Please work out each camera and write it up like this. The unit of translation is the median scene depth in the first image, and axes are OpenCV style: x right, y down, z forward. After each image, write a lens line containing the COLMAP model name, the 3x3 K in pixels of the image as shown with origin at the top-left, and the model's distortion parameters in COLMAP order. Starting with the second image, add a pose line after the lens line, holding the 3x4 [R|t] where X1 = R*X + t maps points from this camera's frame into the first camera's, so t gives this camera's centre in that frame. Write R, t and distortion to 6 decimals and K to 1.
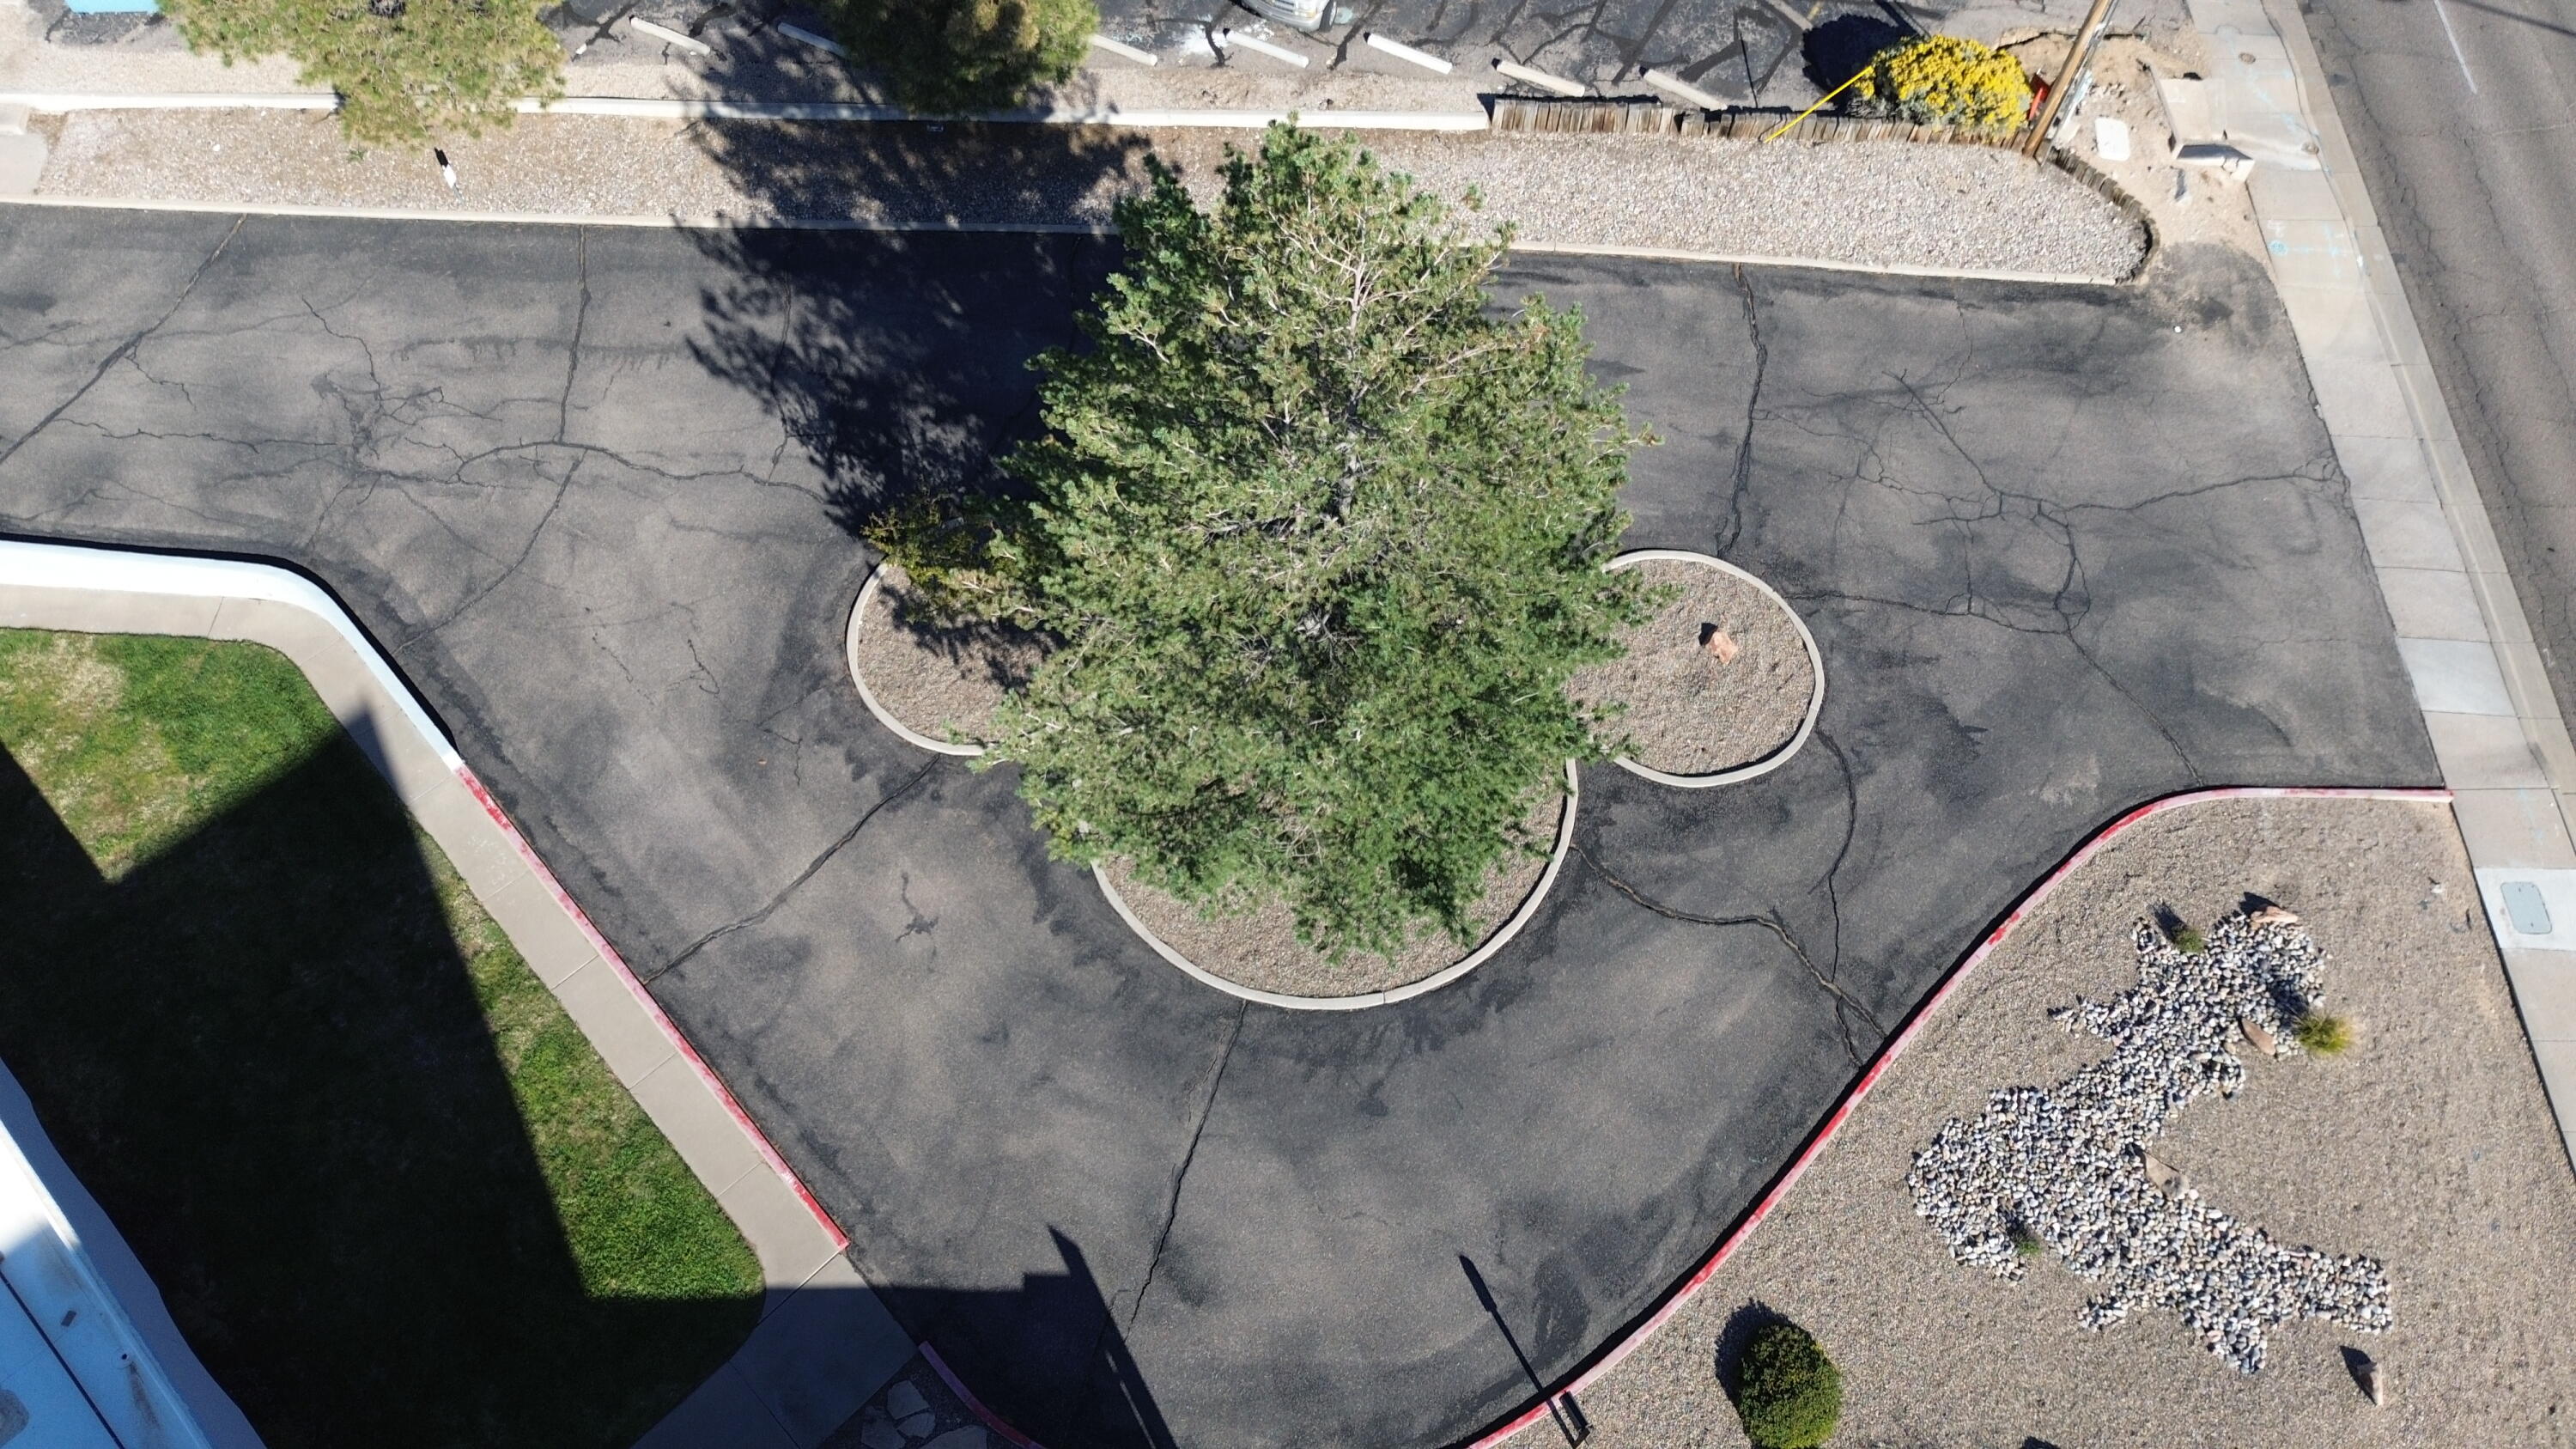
lens RADIAL K [[1814.2, 0, 1304.3], [0, 1814.2, 719.7], [0, 0, 1]] dist [0.075306, -0.082512]
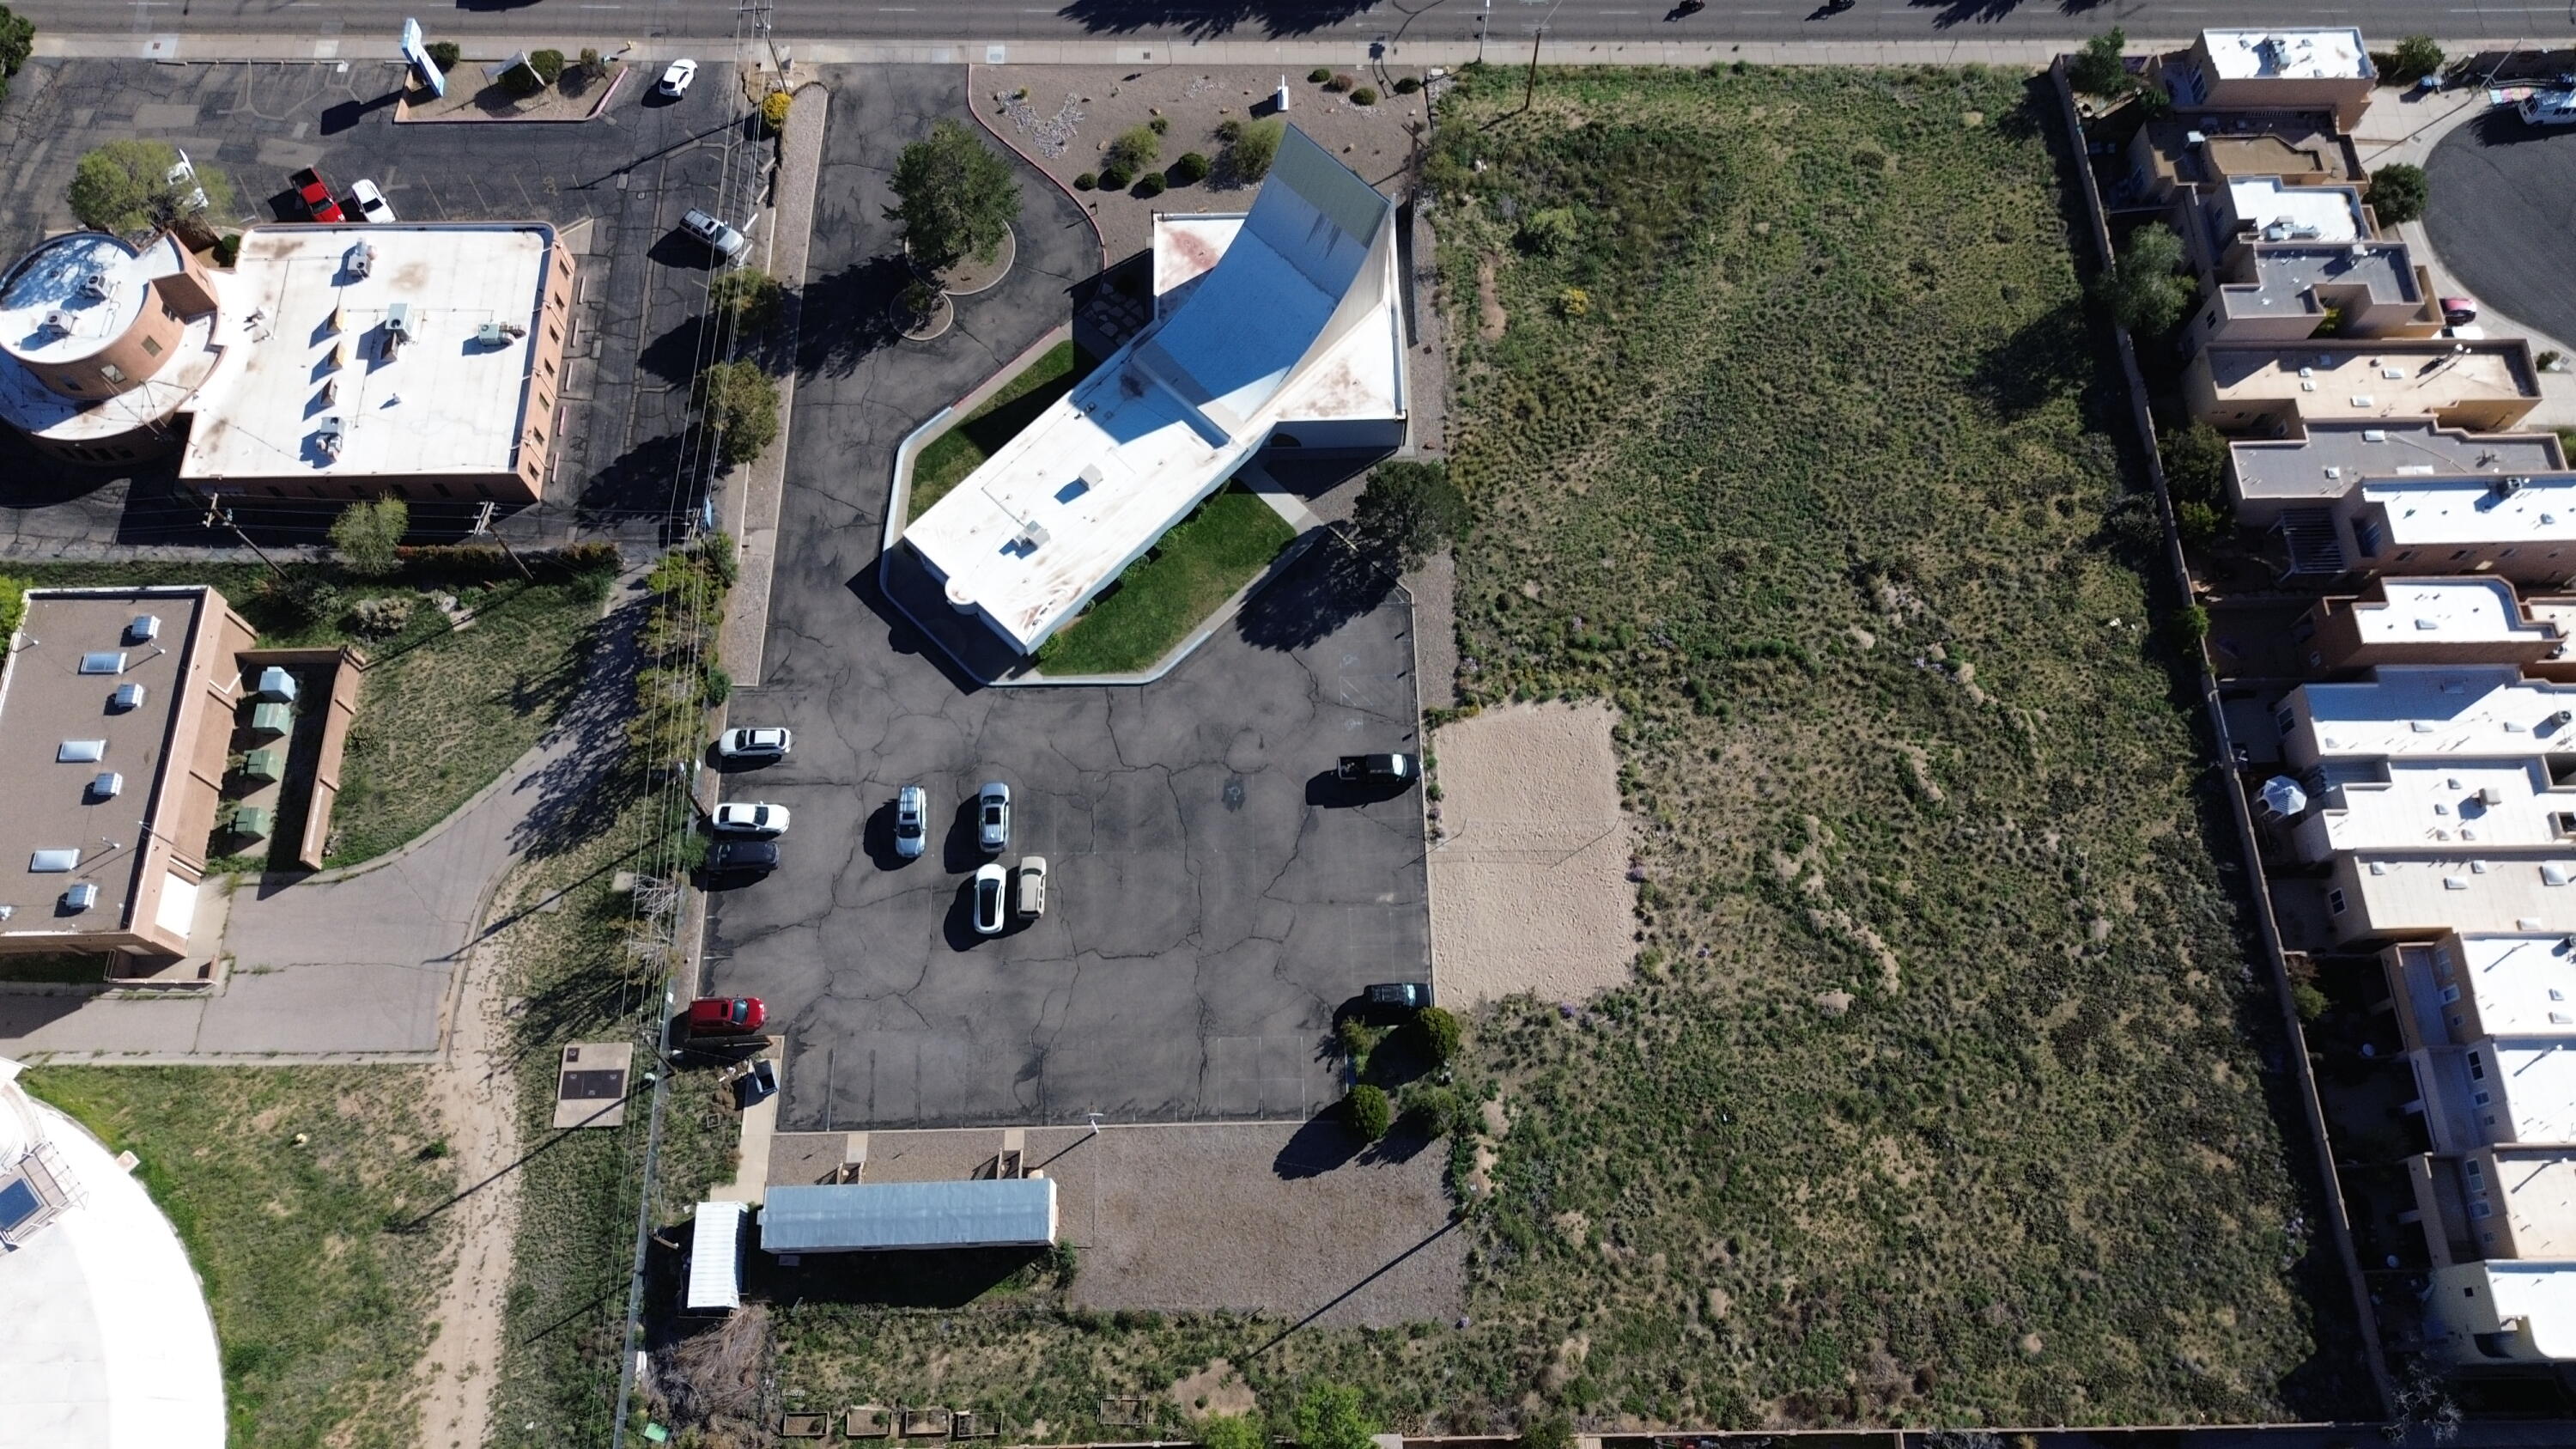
lens RADIAL K [[1814.2, 0, 1271.4], [0, 1814.2, 742.4], [0, 0, 1]] dist [0.075306, -0.082512]
pose [[-0.017831, -0.927233, 0.374060, -2.703869], [0.866169, 0.172551, 0.469017, -1.164085], [-0.499432, 0.332362, 0.800064, -2.514619]]
